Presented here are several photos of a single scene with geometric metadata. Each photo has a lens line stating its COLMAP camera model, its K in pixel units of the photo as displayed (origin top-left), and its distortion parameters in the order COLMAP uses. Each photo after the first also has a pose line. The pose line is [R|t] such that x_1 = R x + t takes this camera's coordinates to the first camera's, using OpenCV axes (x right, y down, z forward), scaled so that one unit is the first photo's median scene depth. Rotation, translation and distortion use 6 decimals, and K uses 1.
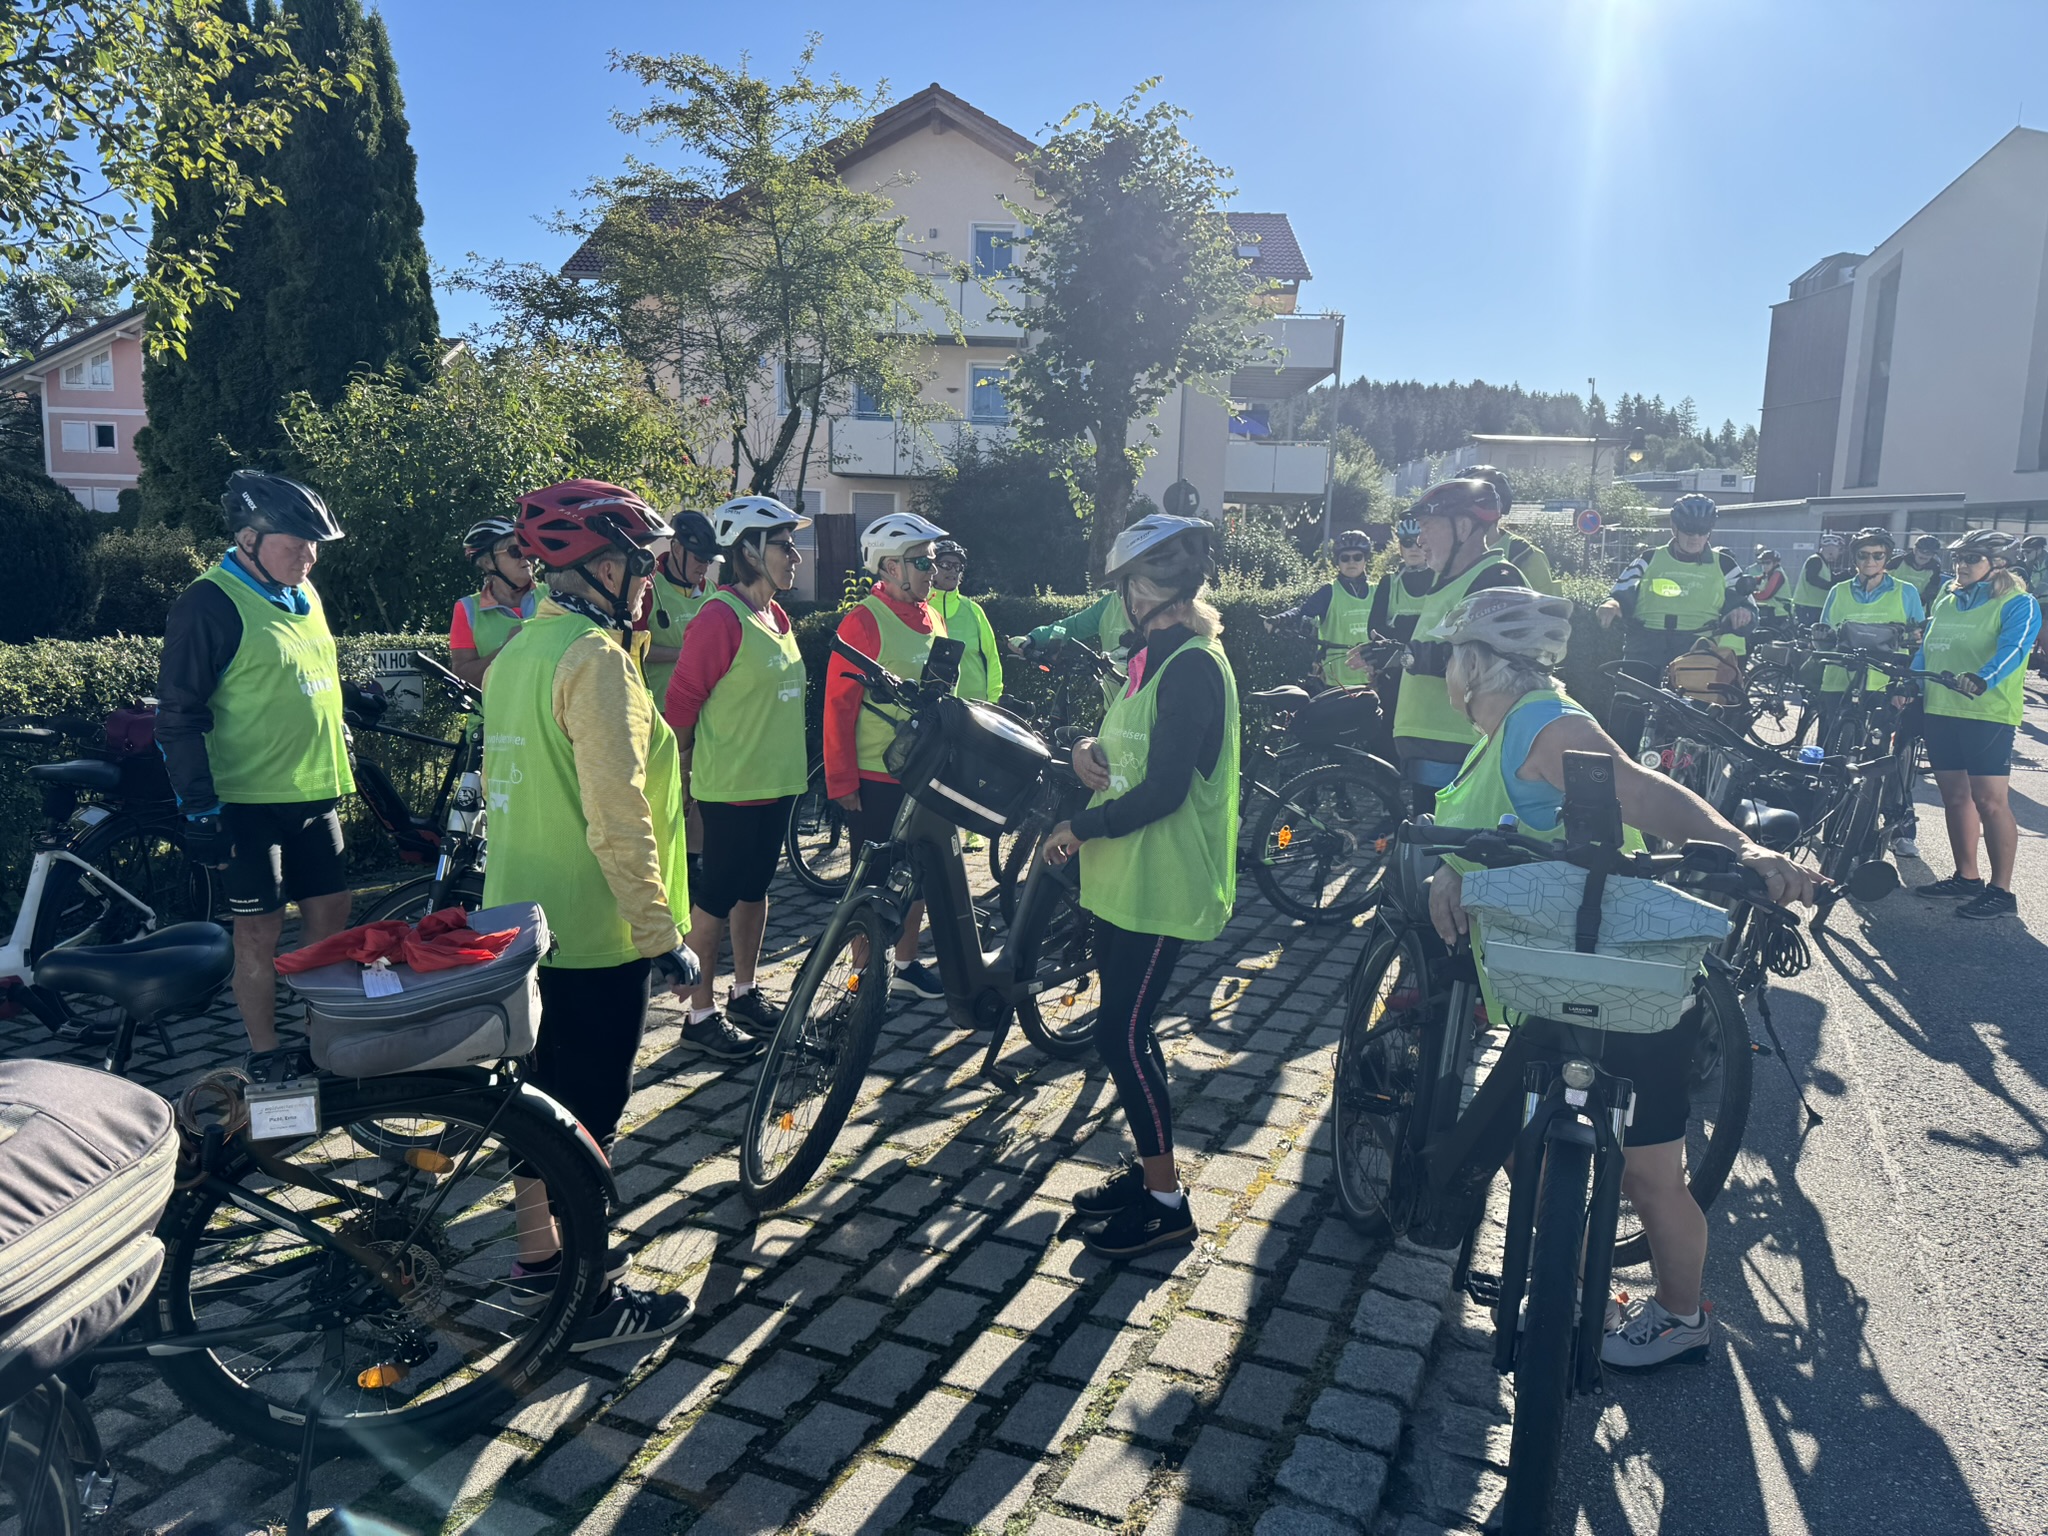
lens RADIAL K [[1410.6, 0, 1024.0], [0, 1410.6, 768.0], [0, 0, 1]] dist [0.092526, -0.131677]
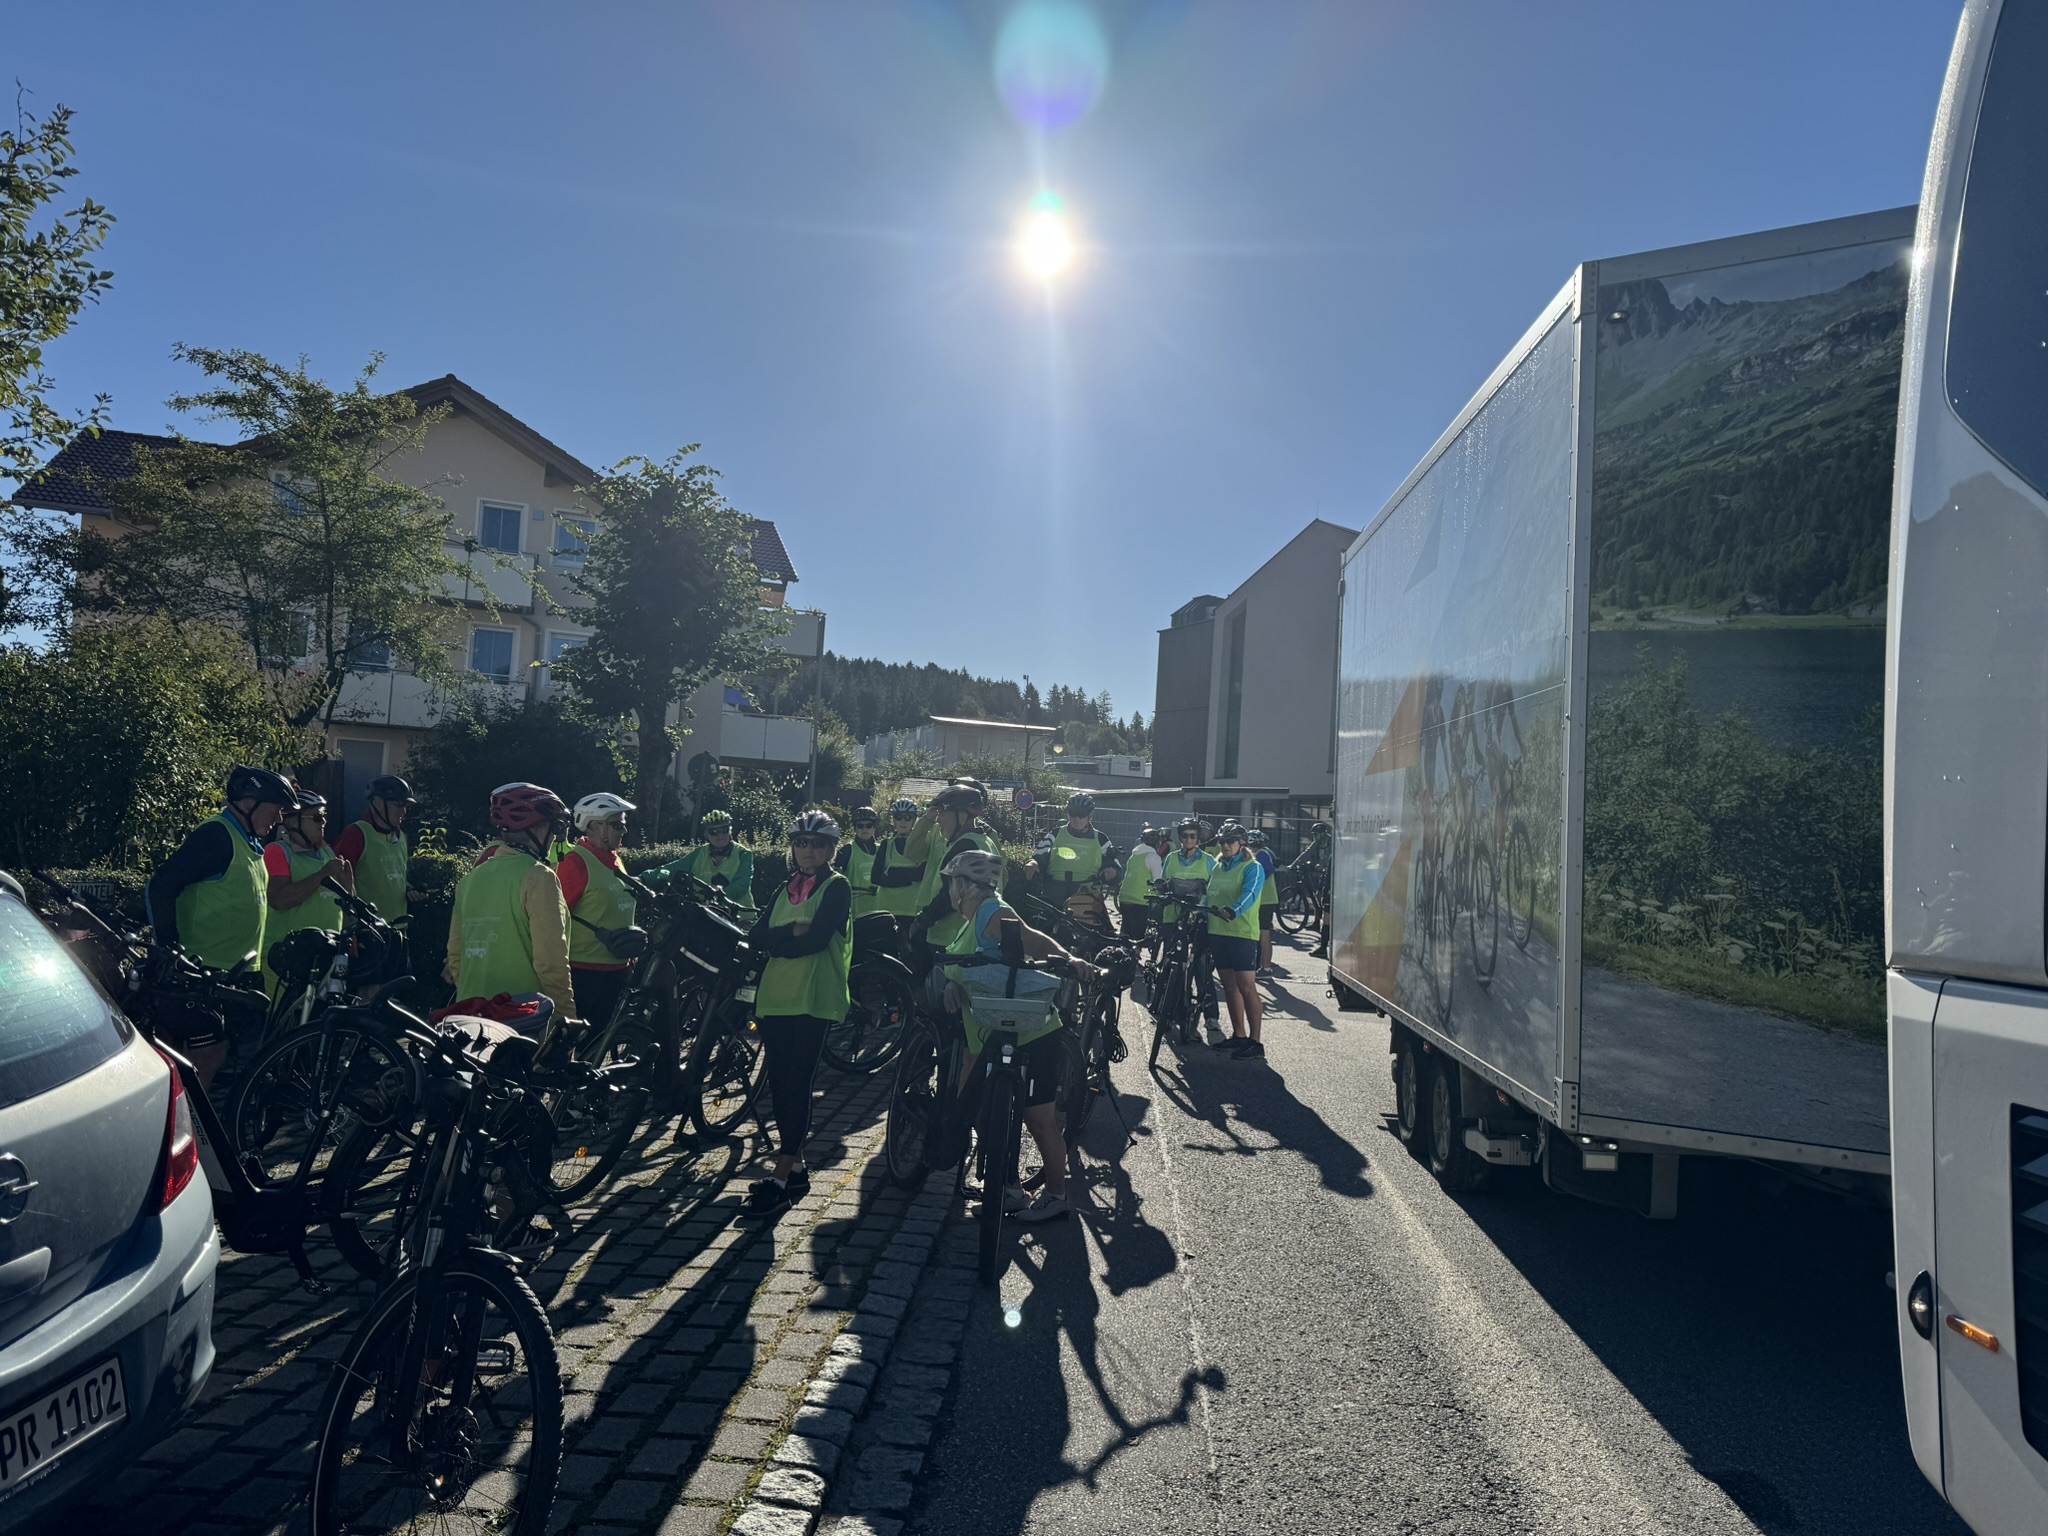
lens RADIAL K [[1410.6, 0, 1024.0], [0, 1410.6, 768.0], [0, 0, 1]] dist [0.092526, -0.131677]
pose [[0.932107, 0.044856, 0.359394, -0.076838], [0.020384, 0.984231, -0.175710, 0.026689], [-0.361608, 0.171107, 0.916495, -0.210953]]
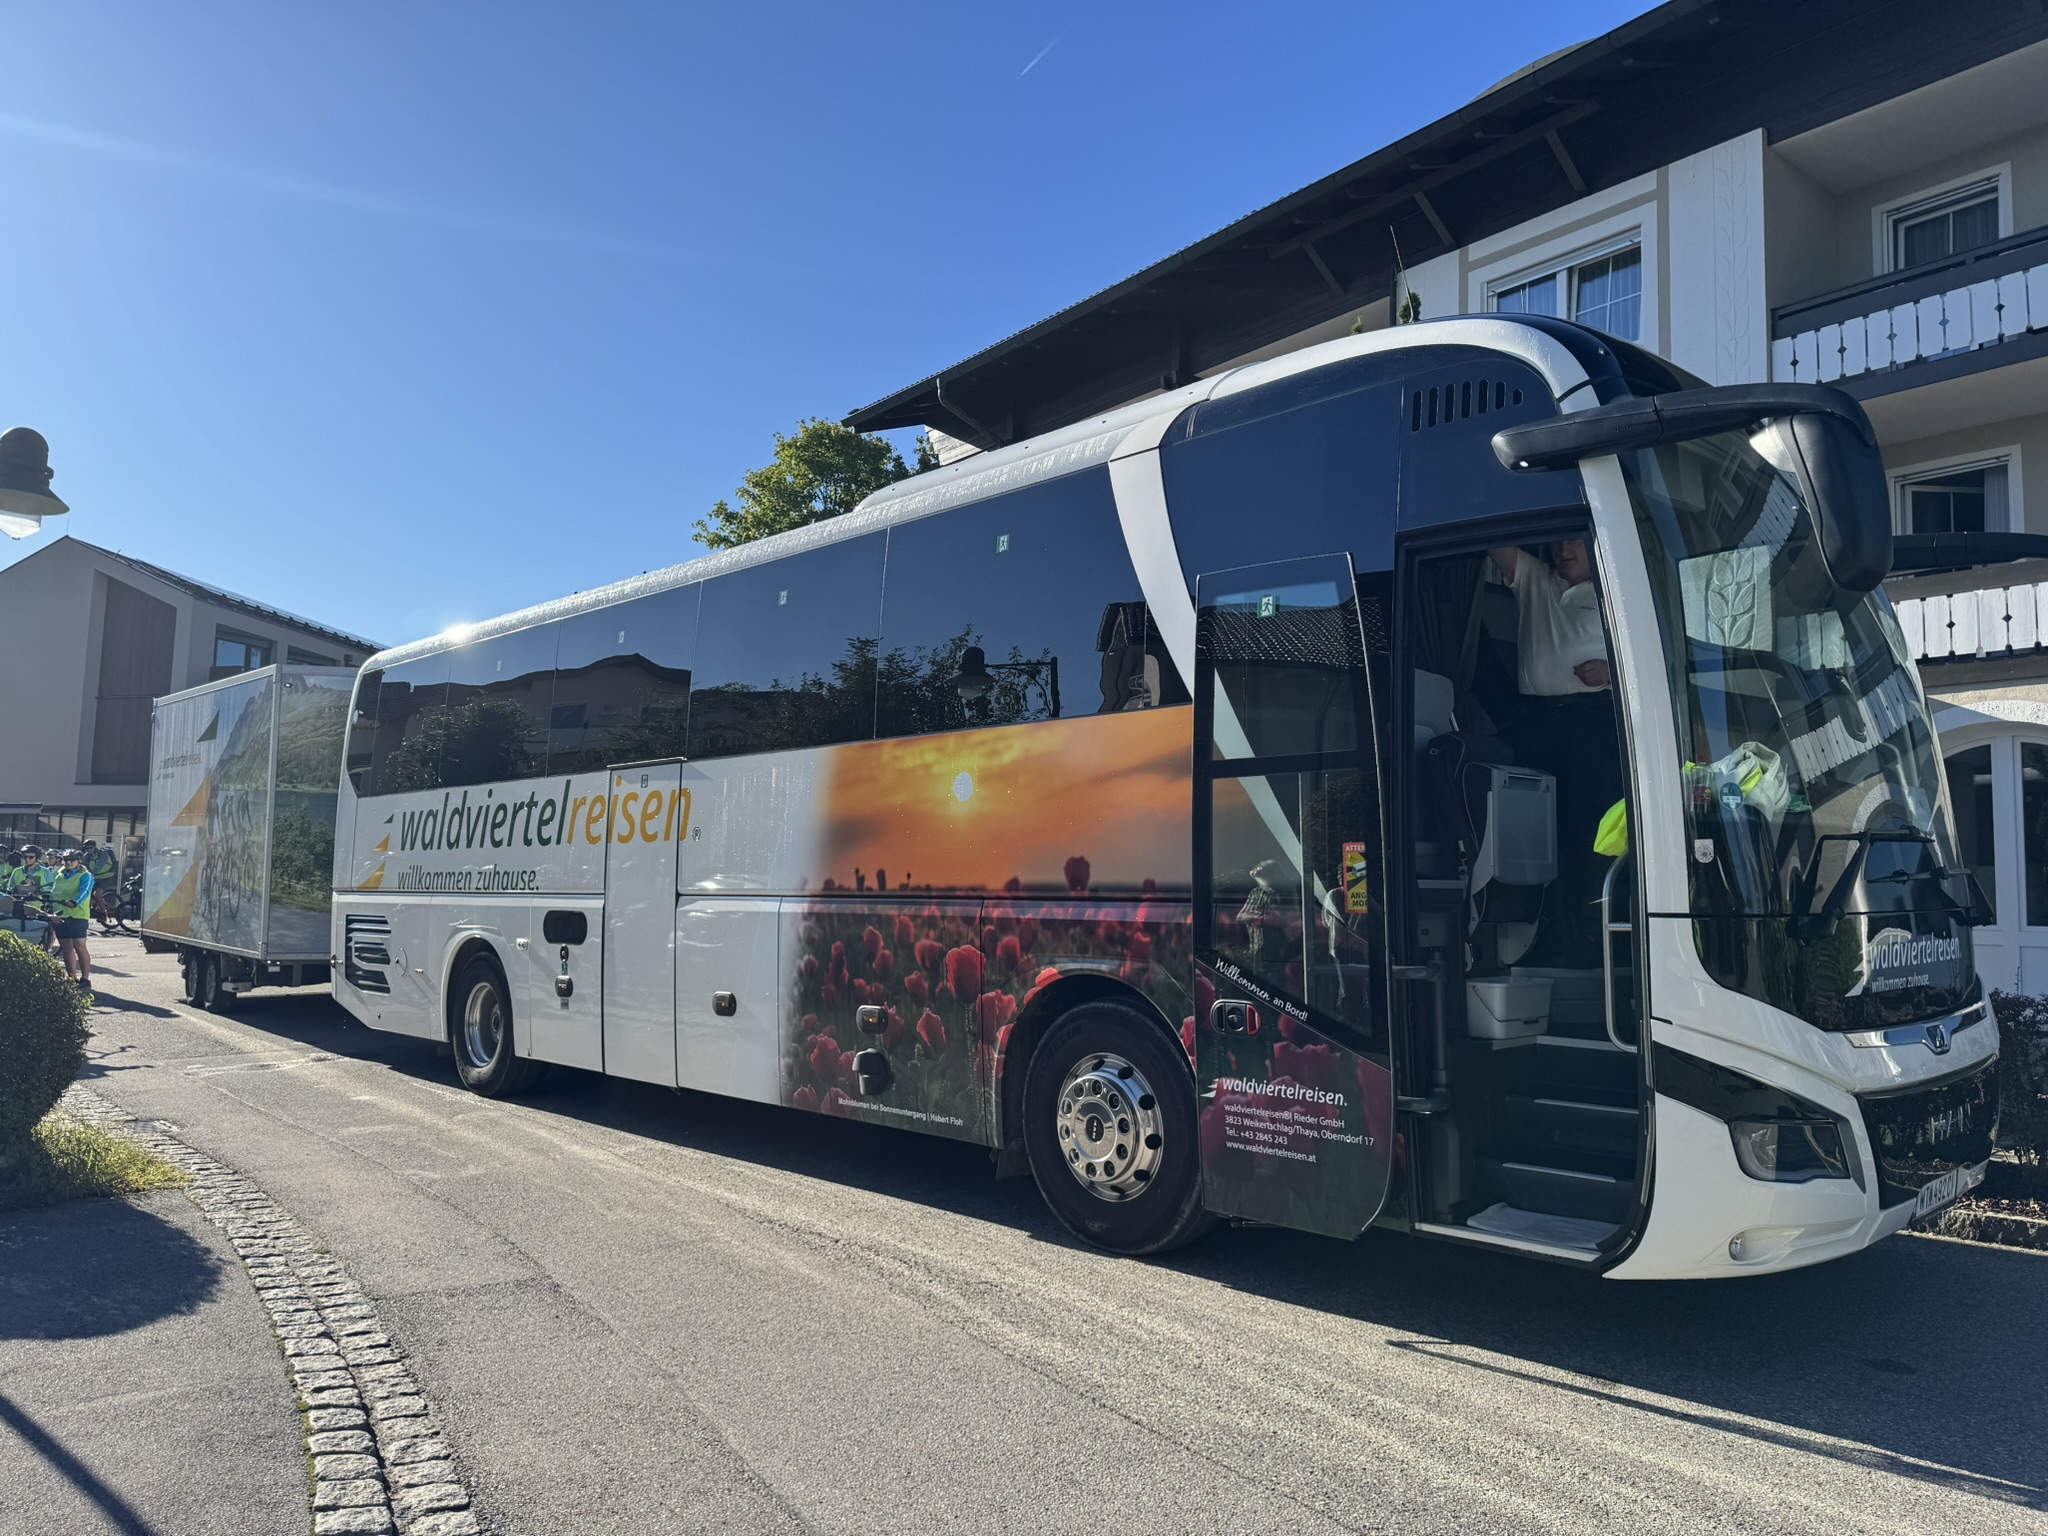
lens RADIAL K [[1410.6, 0, 1024.0], [0, 1410.6, 768.0], [0, 0, 1]] dist [0.092526, -0.131677]
pose [[0.378688, 0.060371, 0.923553, -0.549332], [0.119993, 0.986246, -0.113670, 0.097856], [-0.917713, 0.153866, 0.366235, -0.791537]]
